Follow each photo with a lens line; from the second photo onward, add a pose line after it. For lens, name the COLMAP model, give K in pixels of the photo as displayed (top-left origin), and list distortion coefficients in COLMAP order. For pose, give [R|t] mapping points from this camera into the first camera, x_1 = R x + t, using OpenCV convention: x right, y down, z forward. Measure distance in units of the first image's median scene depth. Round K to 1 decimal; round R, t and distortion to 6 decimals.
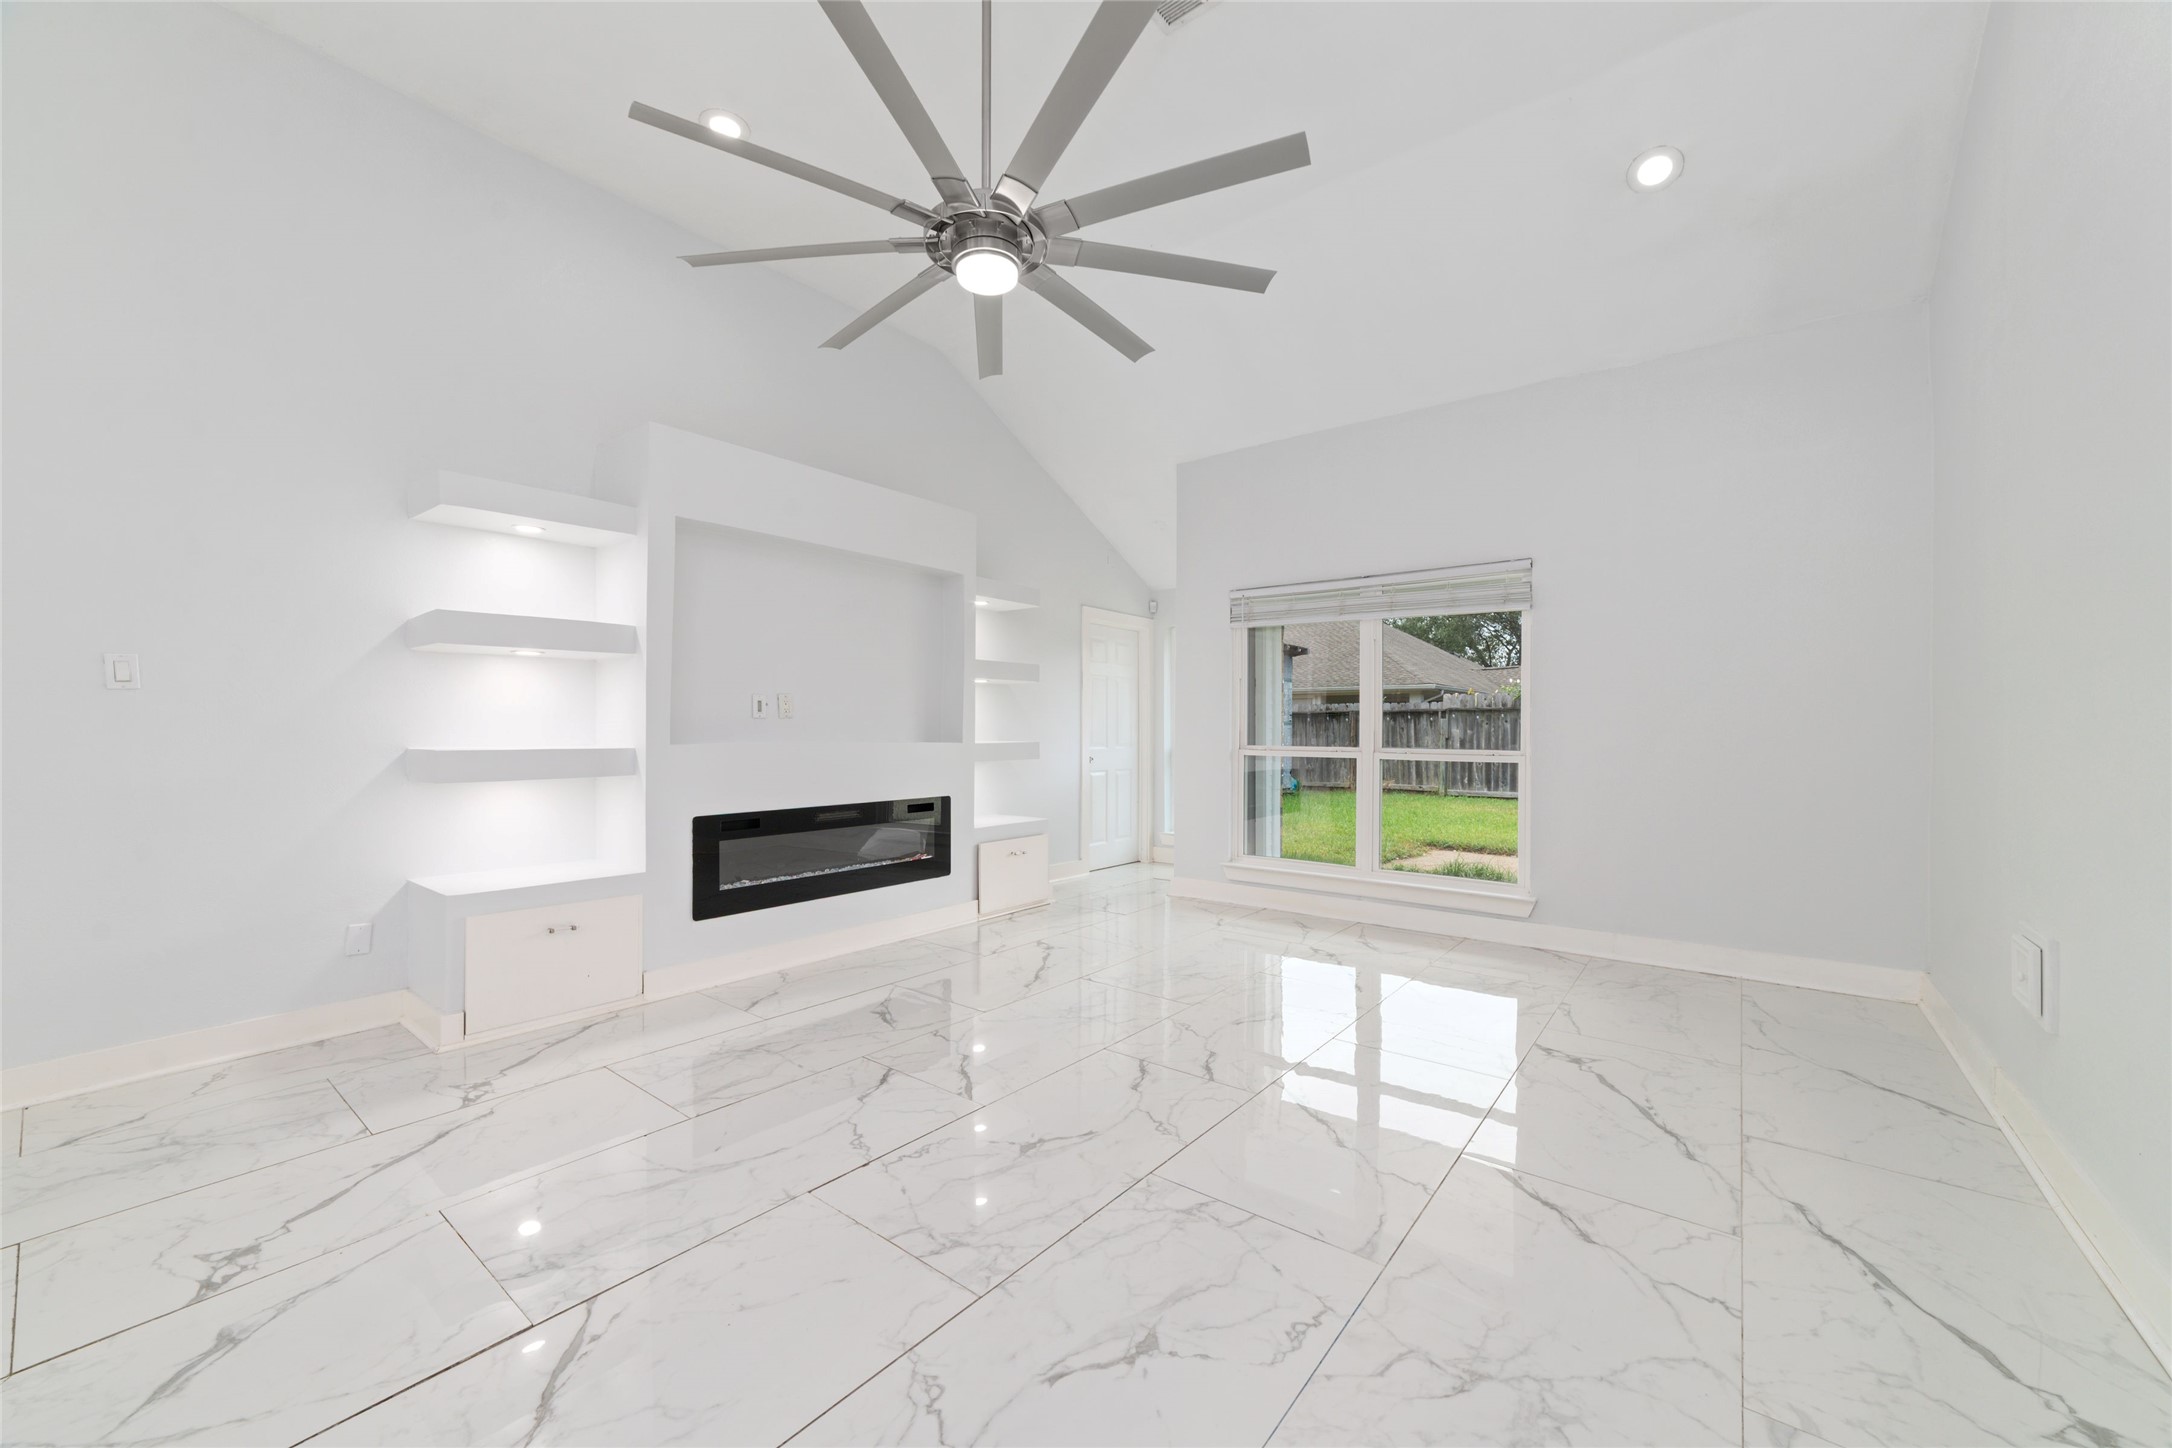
lens RADIAL K [[829.7, 0, 1094.3], [0, 829.7, 731.5], [0, 0, 1]] dist [-0.012347, 0.000278]
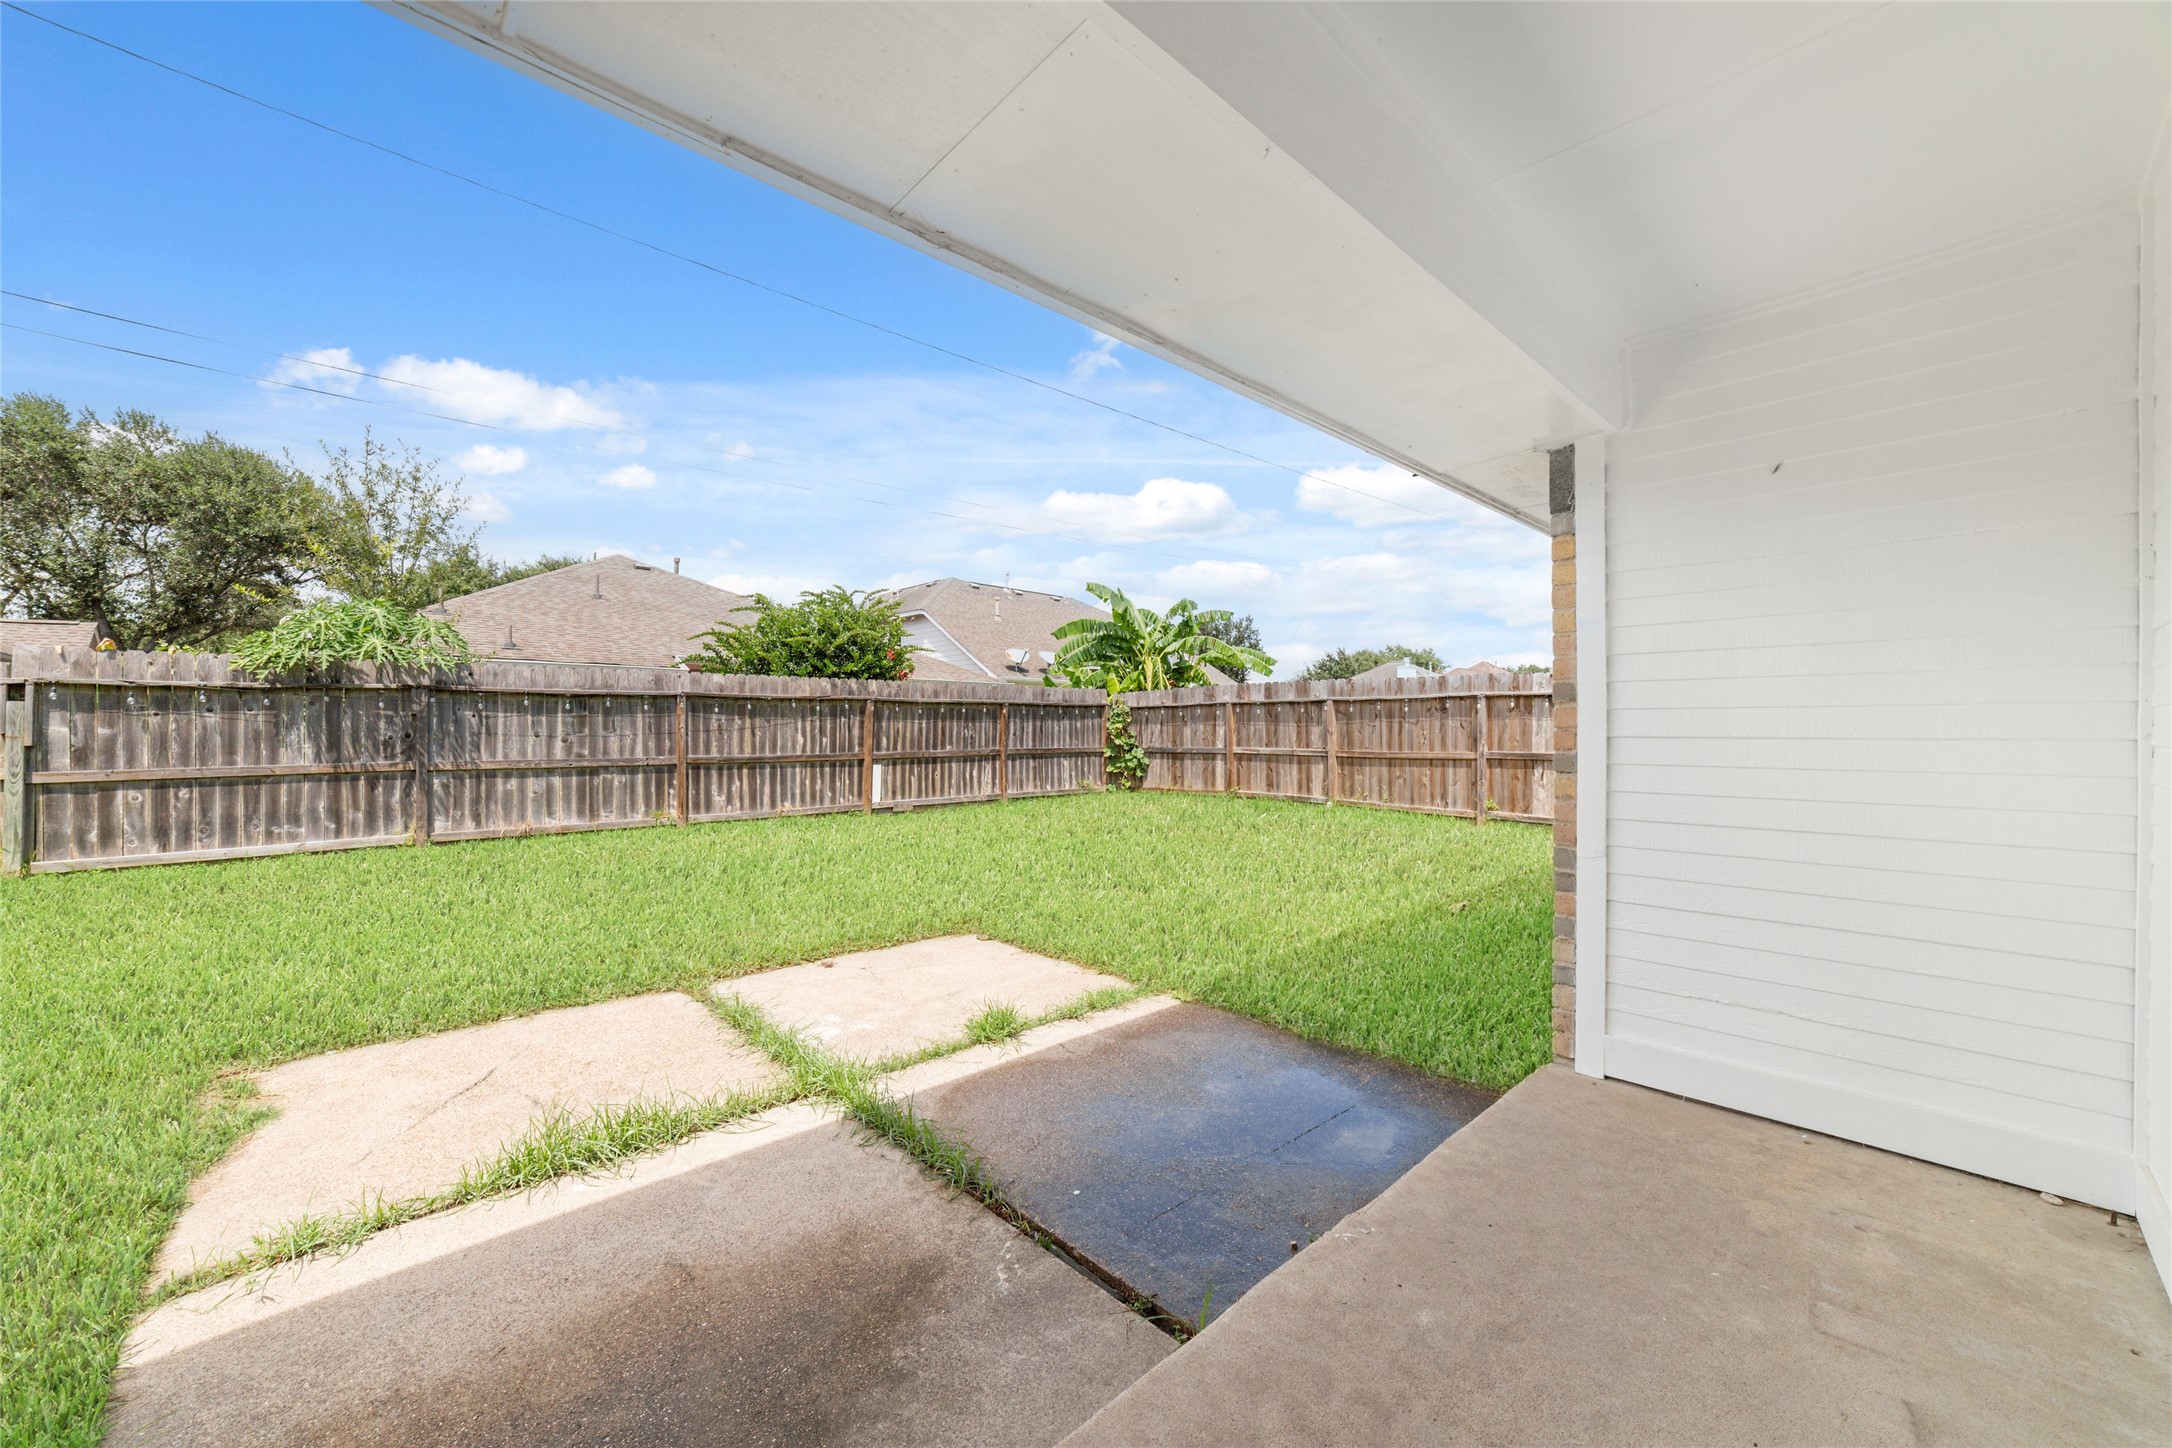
lens RADIAL K [[821.5, 0, 1077.7], [0, 821.5, 731.5], [0, 0, 1]] dist [0.000315, 0.003799]
pose [[0.159628, -0.002238, 0.987175, 0.256979], [0.003591, 0.999992, 0.001686, 0.006678], [-0.987171, 0.003276, 0.159635, 1.227869]]
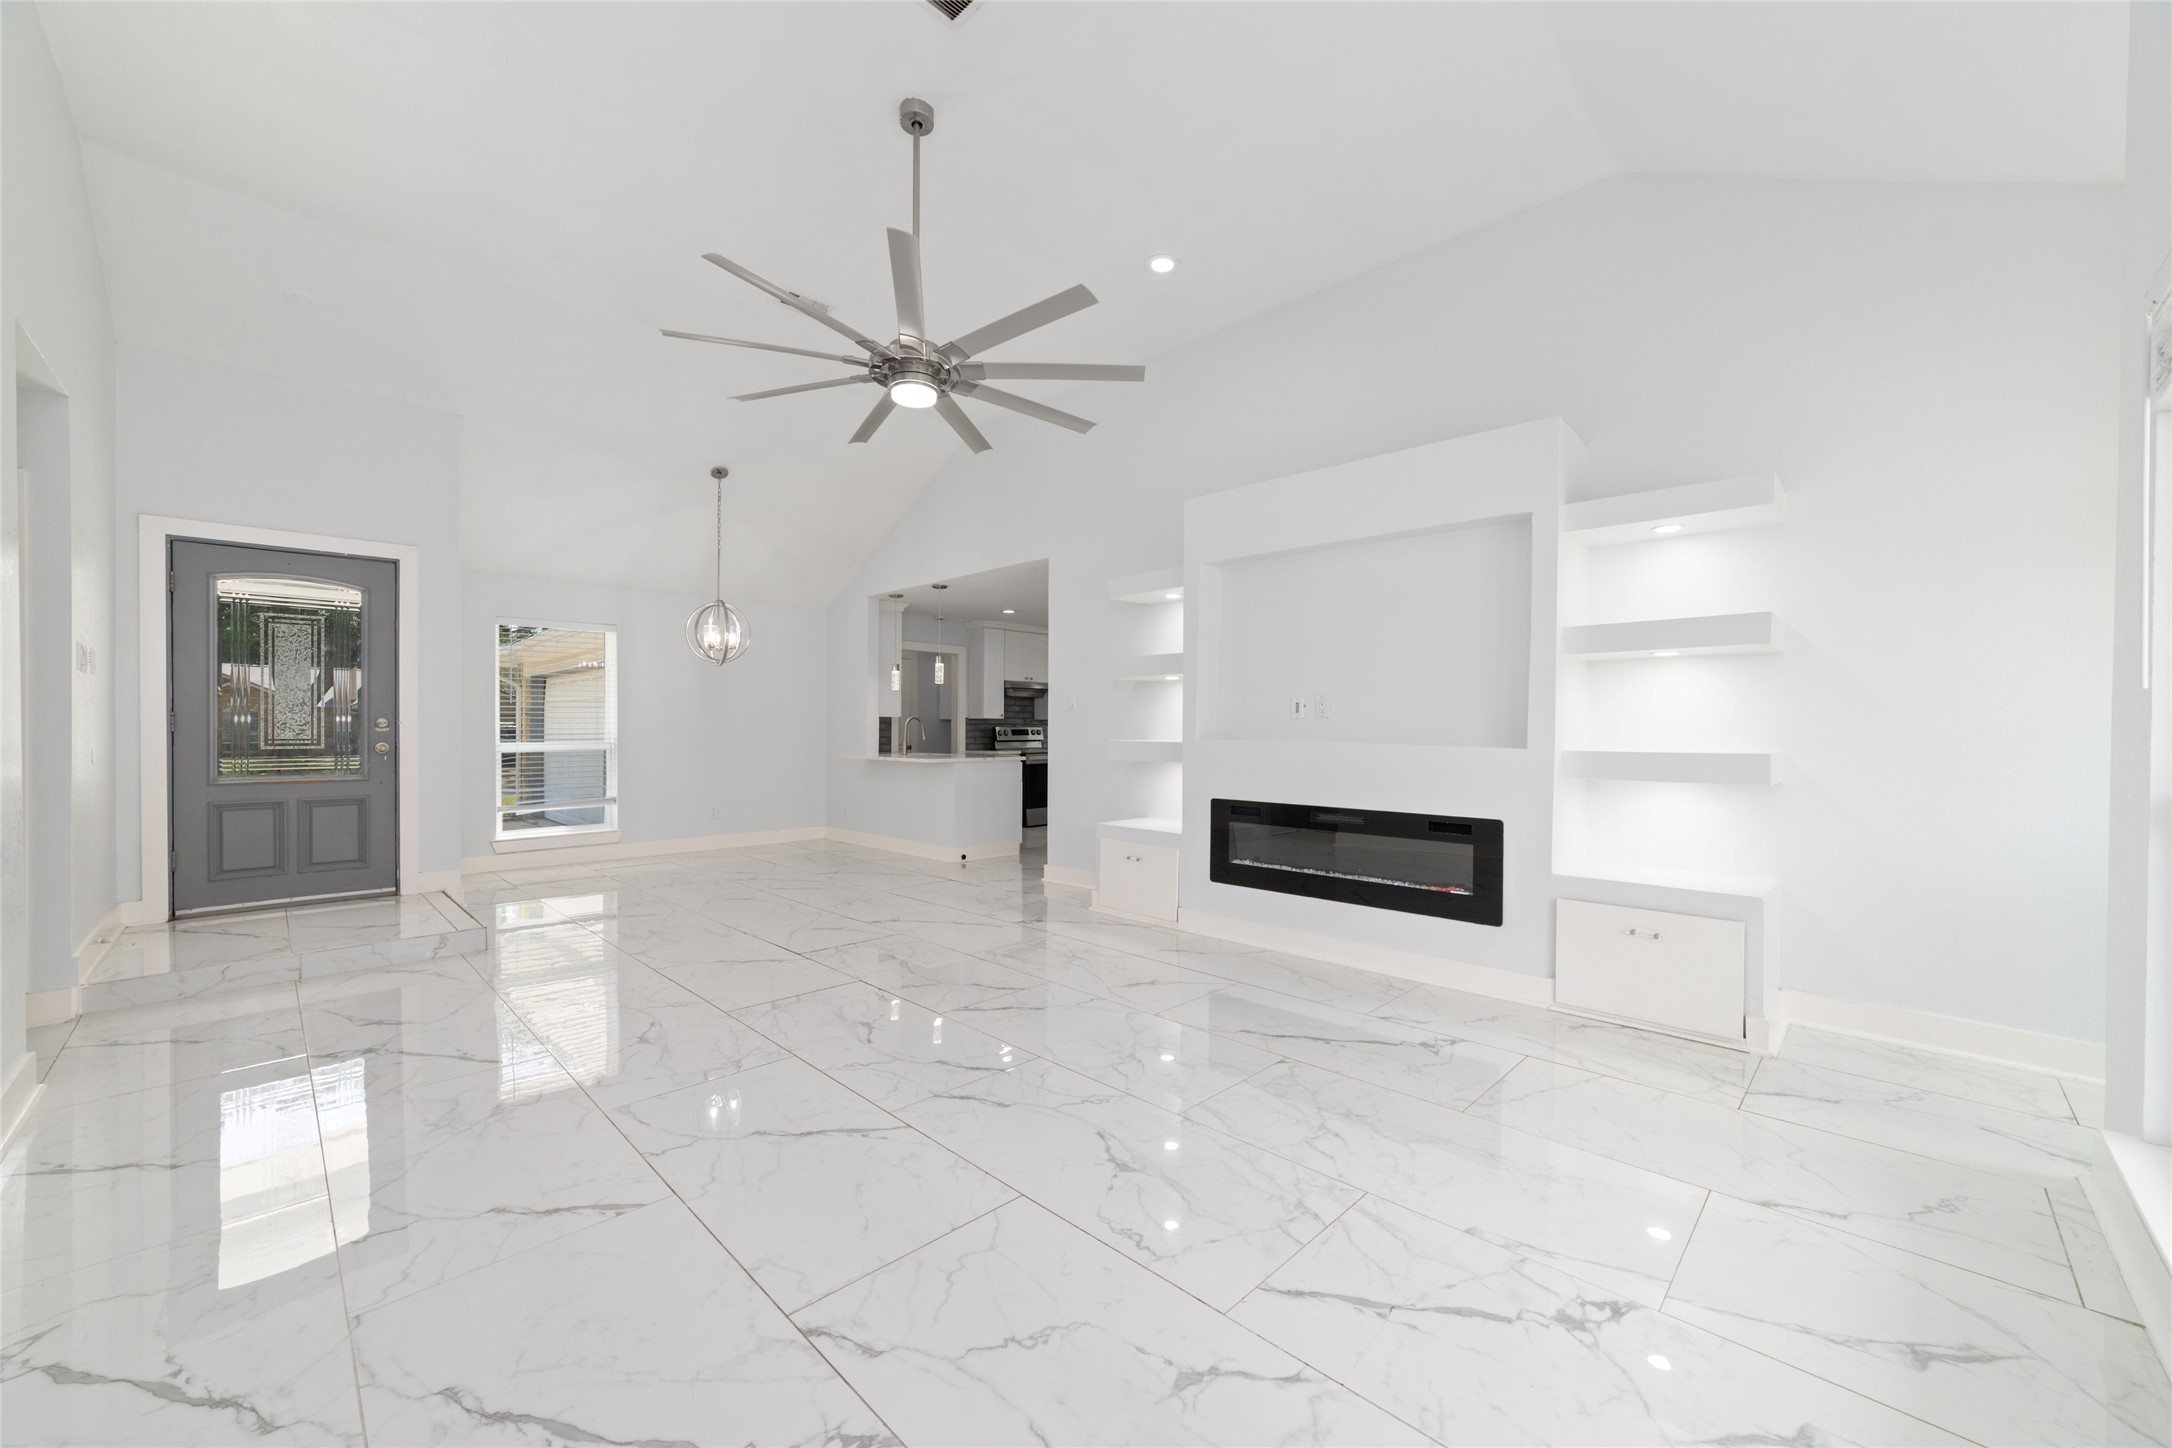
lens RADIAL K [[832.0, 0, 1085.1], [0, 832.0, 731.4], [0, 0, 1]] dist [-0.018129, 0.005201]
pose [[-0.117029, -0.000088, -0.993129, 0.616558], [-0.006547, 0.999978, 0.000683, 0.001158], [0.993107, 0.006582, -0.117027, 0.740217]]
